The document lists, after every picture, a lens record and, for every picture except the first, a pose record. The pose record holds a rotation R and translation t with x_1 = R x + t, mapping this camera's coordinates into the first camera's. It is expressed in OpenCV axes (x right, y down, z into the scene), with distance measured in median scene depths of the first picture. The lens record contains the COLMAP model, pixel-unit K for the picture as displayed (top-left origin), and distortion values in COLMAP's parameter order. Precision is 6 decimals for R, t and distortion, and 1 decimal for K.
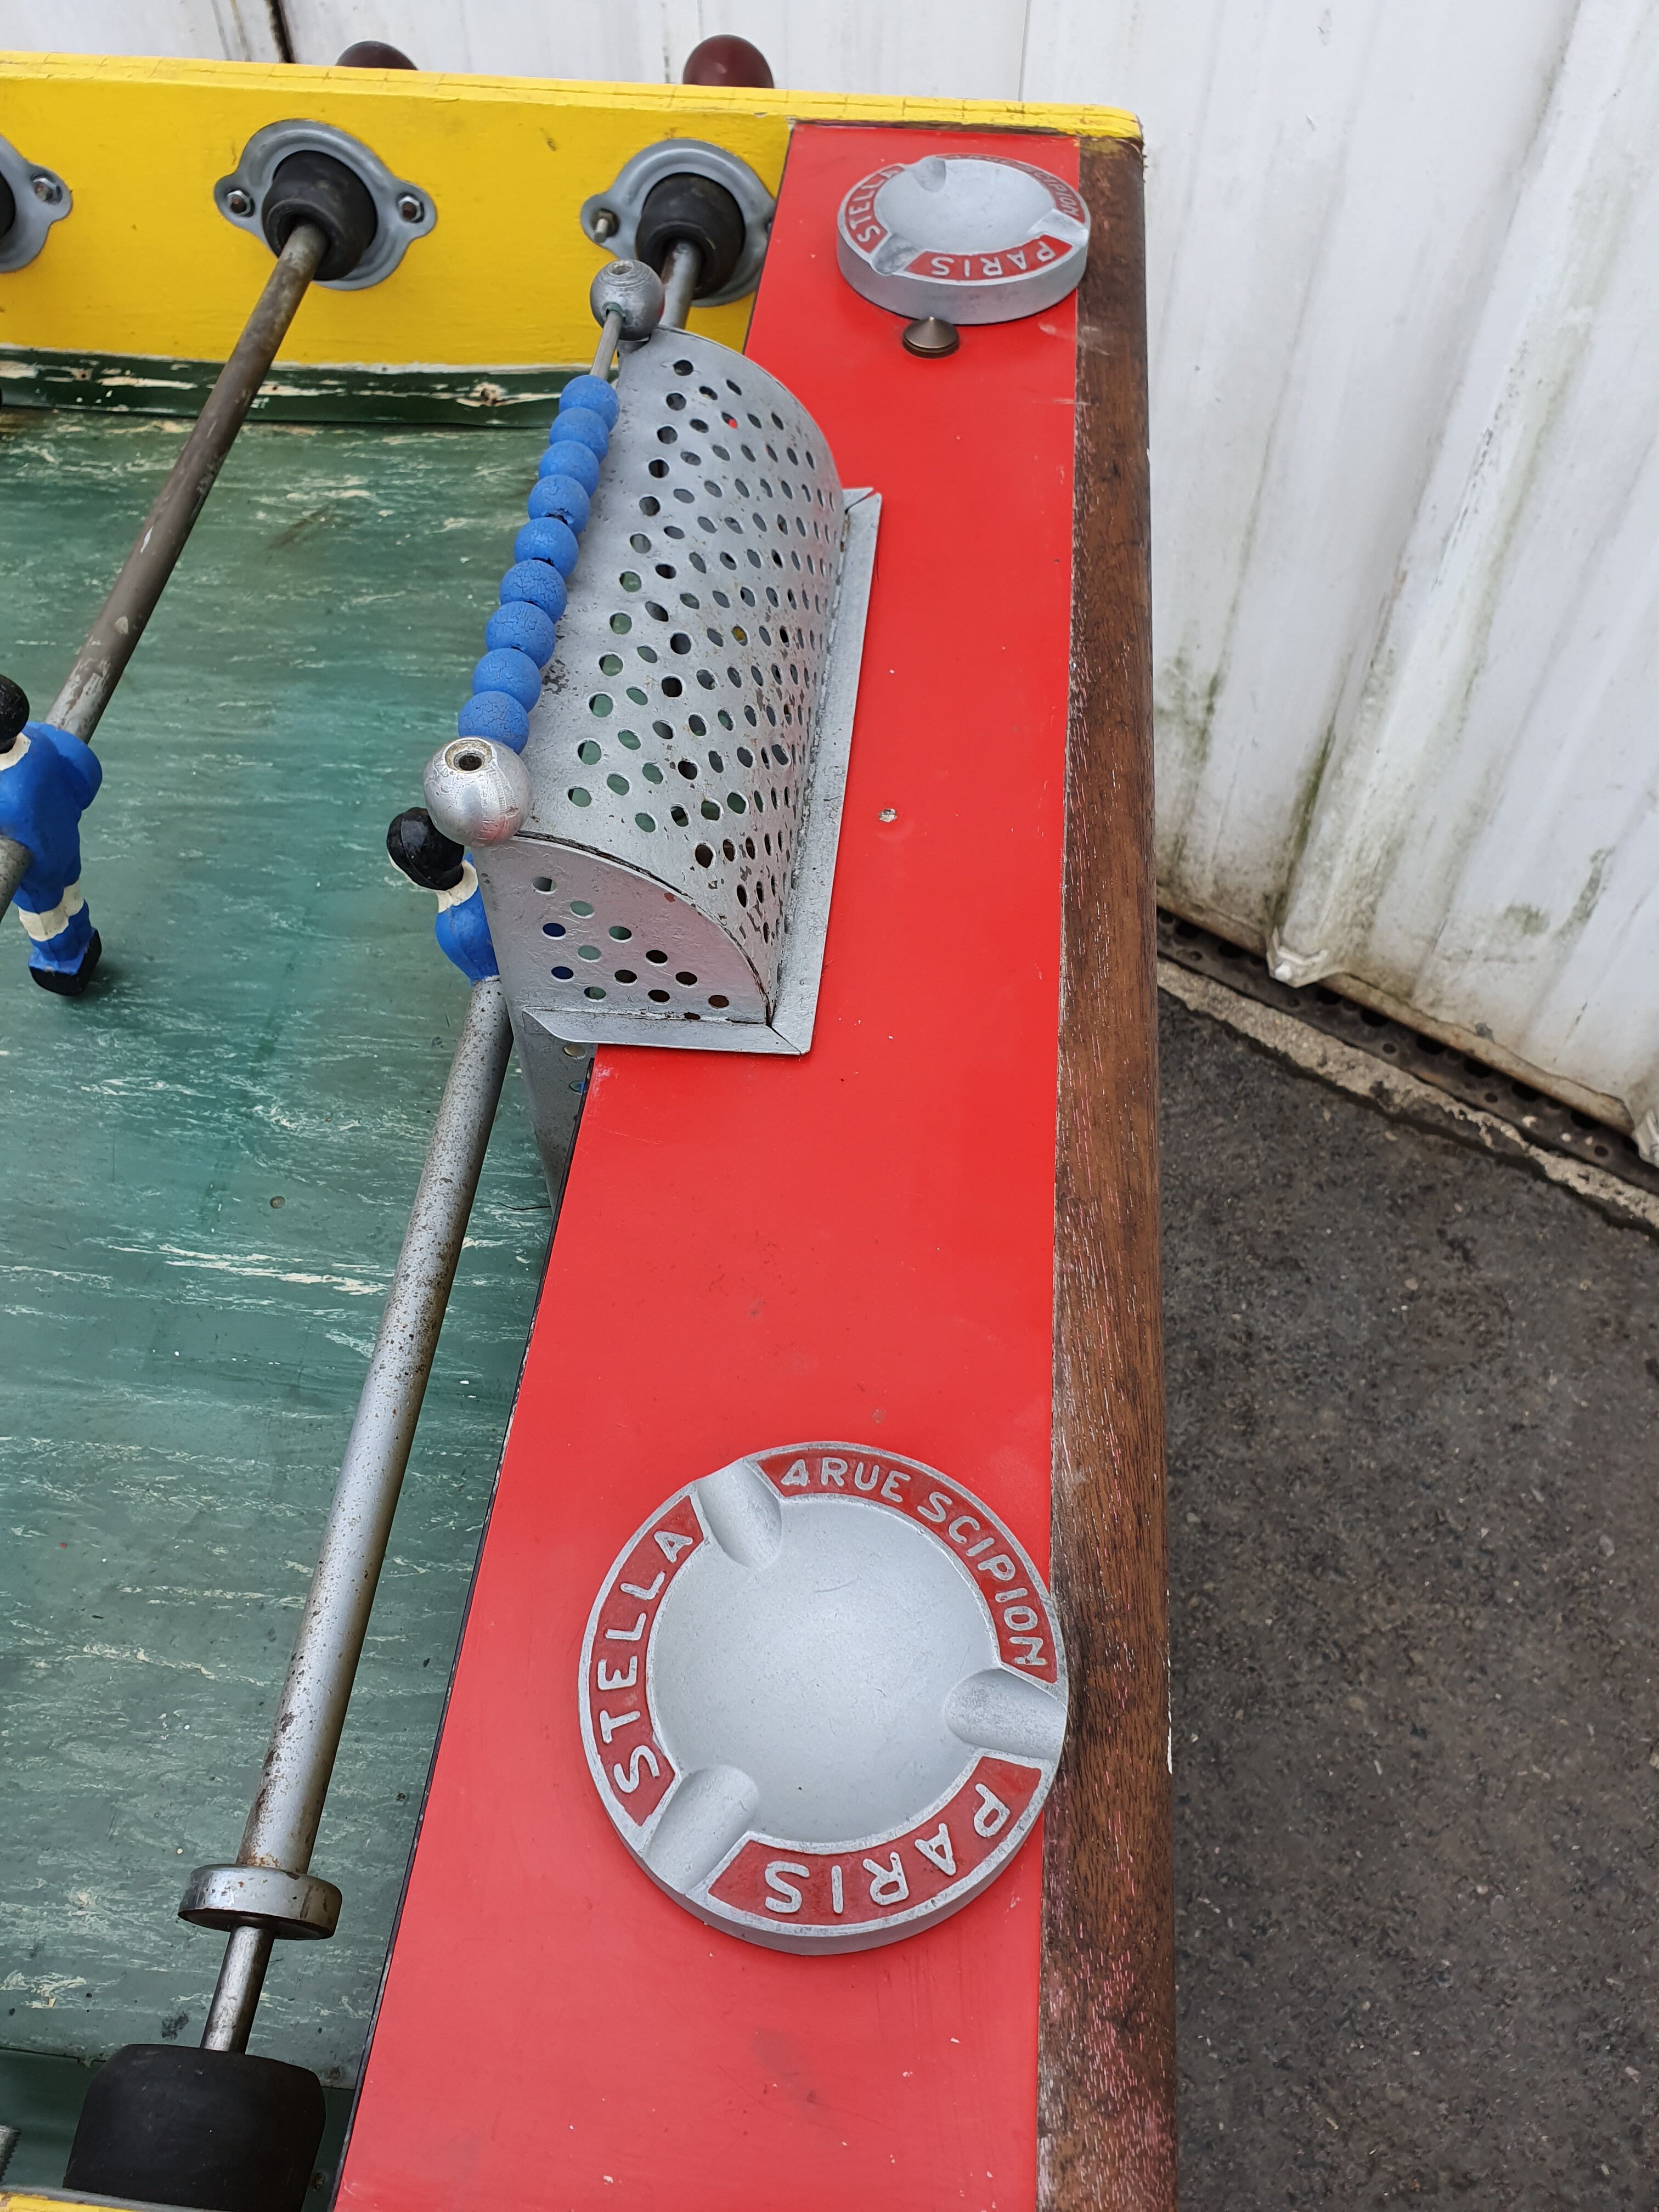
lens RADIAL K [[1679.0, 0, 829.5], [0, 1679.0, 1106.0], [0, 0, 1]] dist [-0.009898, 0.035905]
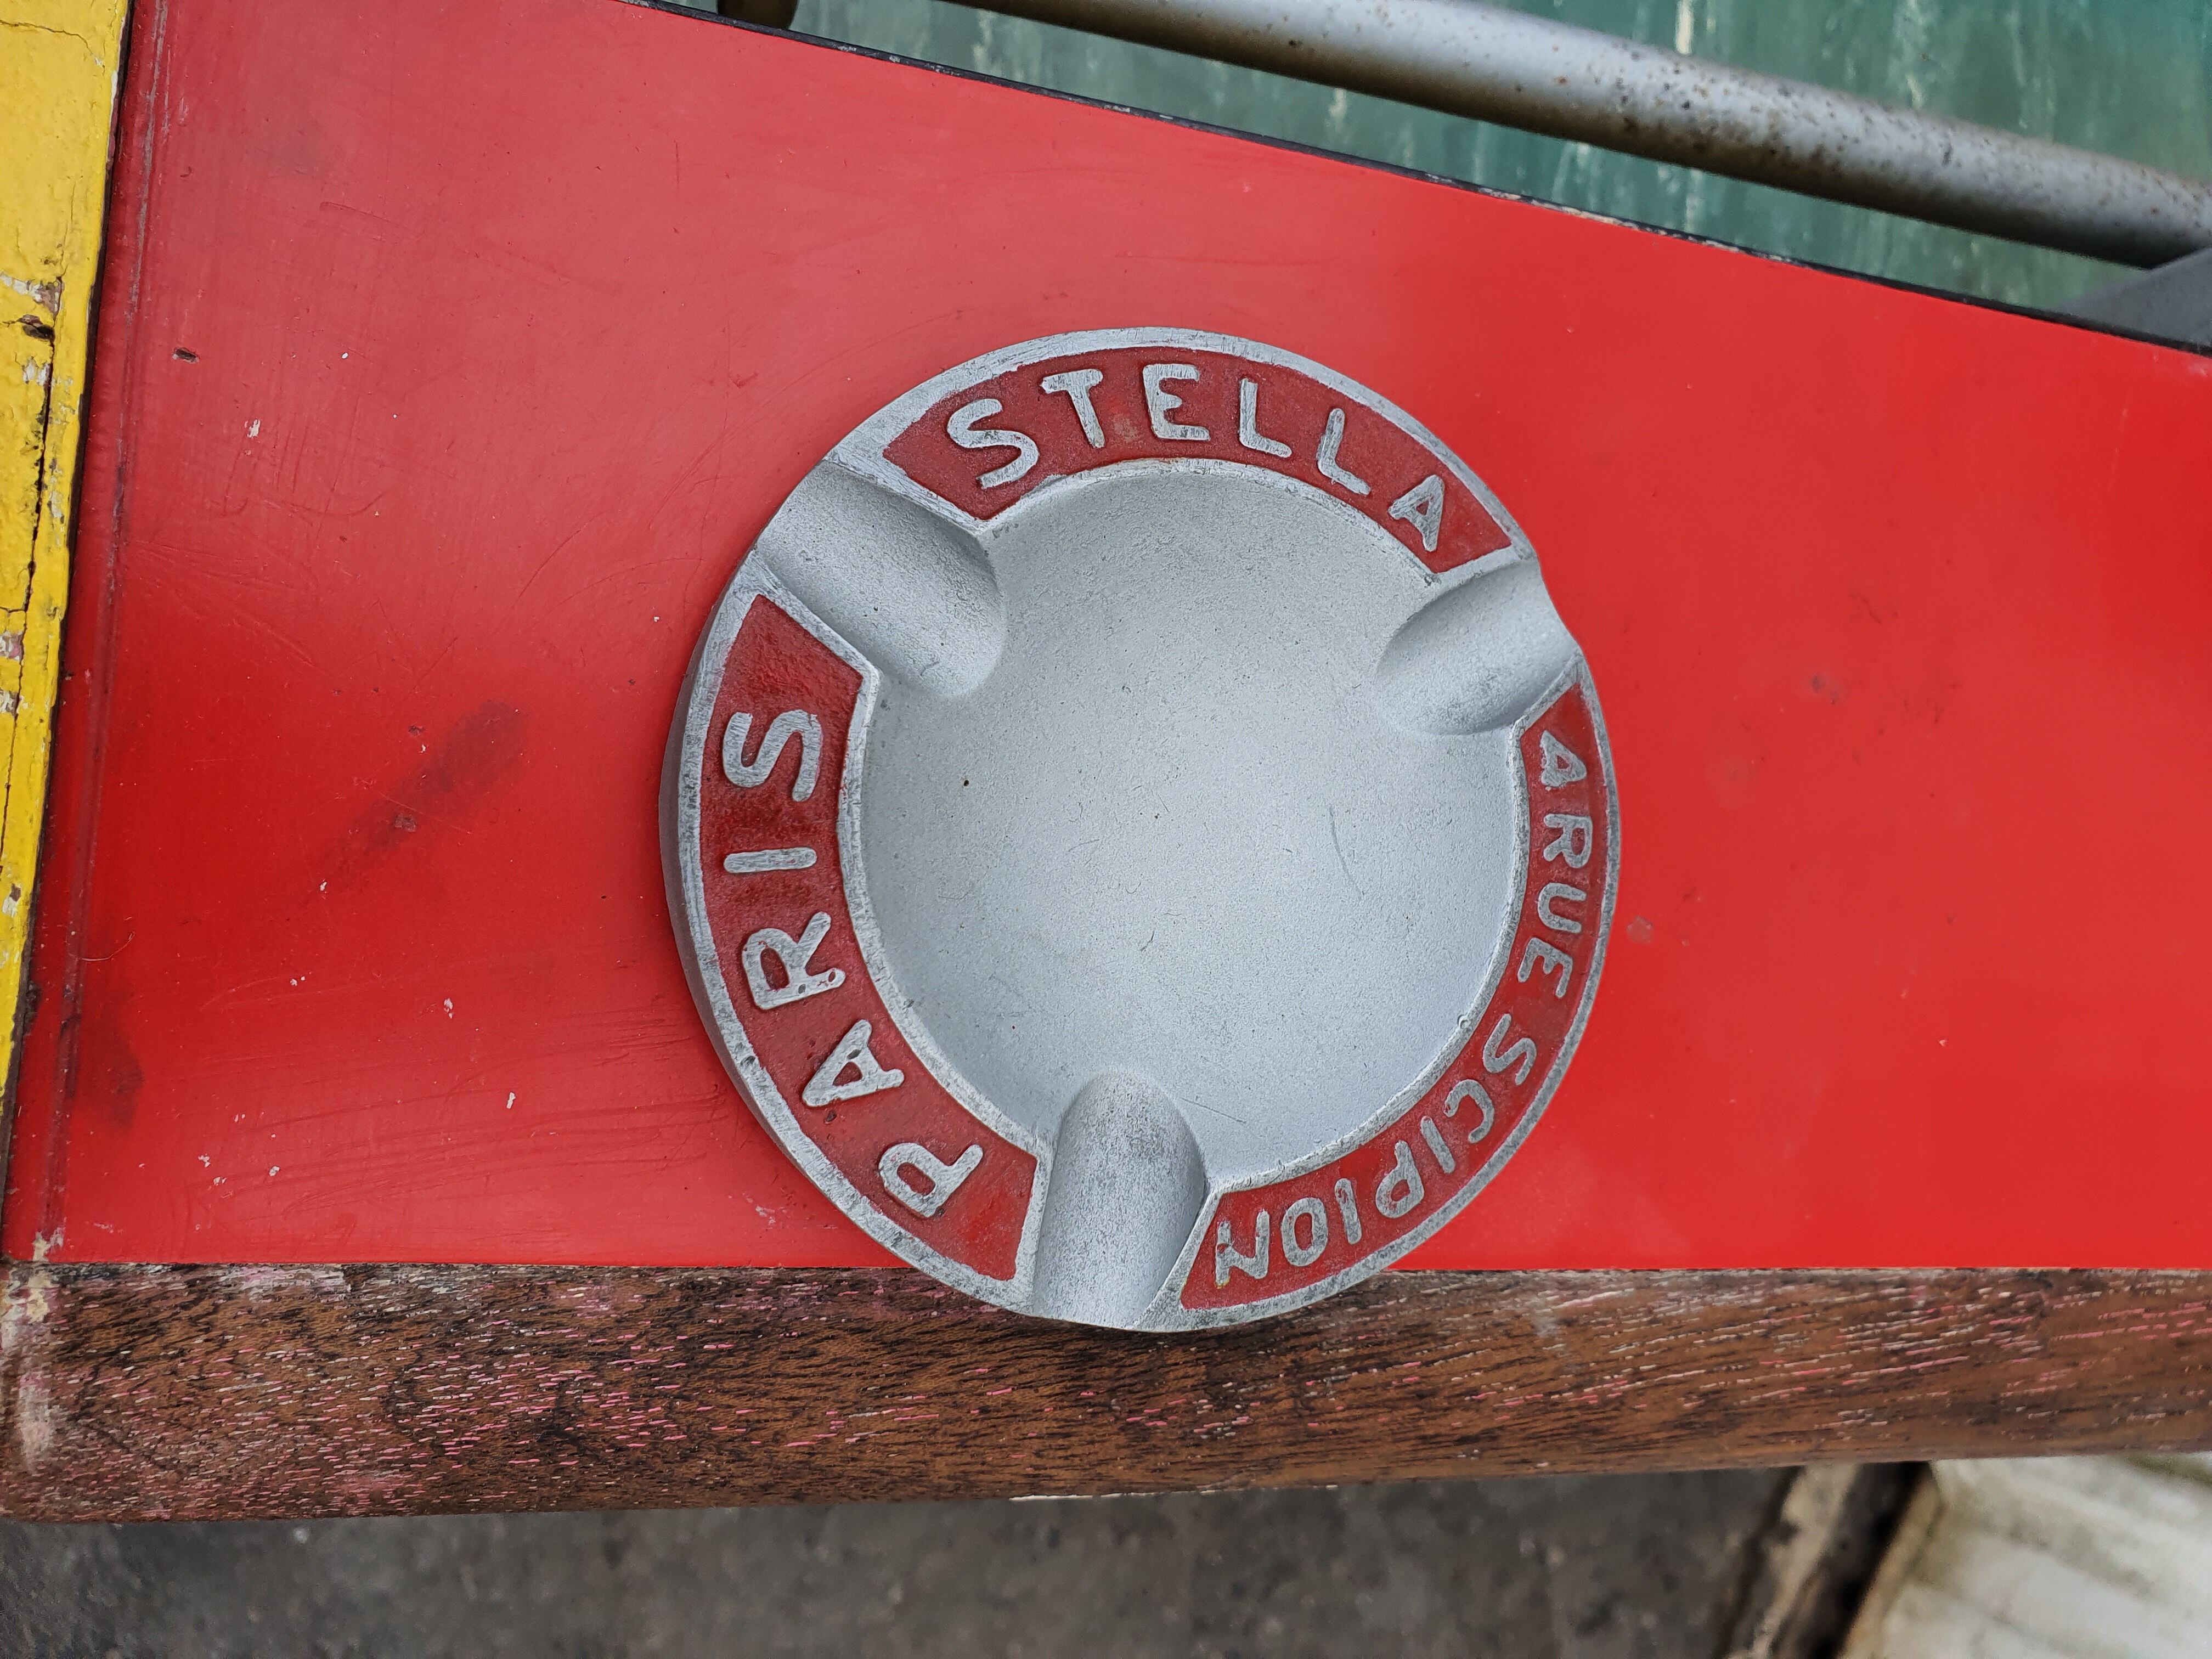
lens RADIAL K [[1679.0, 0, 1106.0], [0, 1679.0, 829.5], [0, 0, 1]] dist [-0.009898, 0.035905]
pose [[0.026275, 0.999225, -0.029319, 0.011654], [-0.951309, 0.034004, 0.306357, 0.211920], [0.307116, 0.019842, 0.951465, 0.532002]]
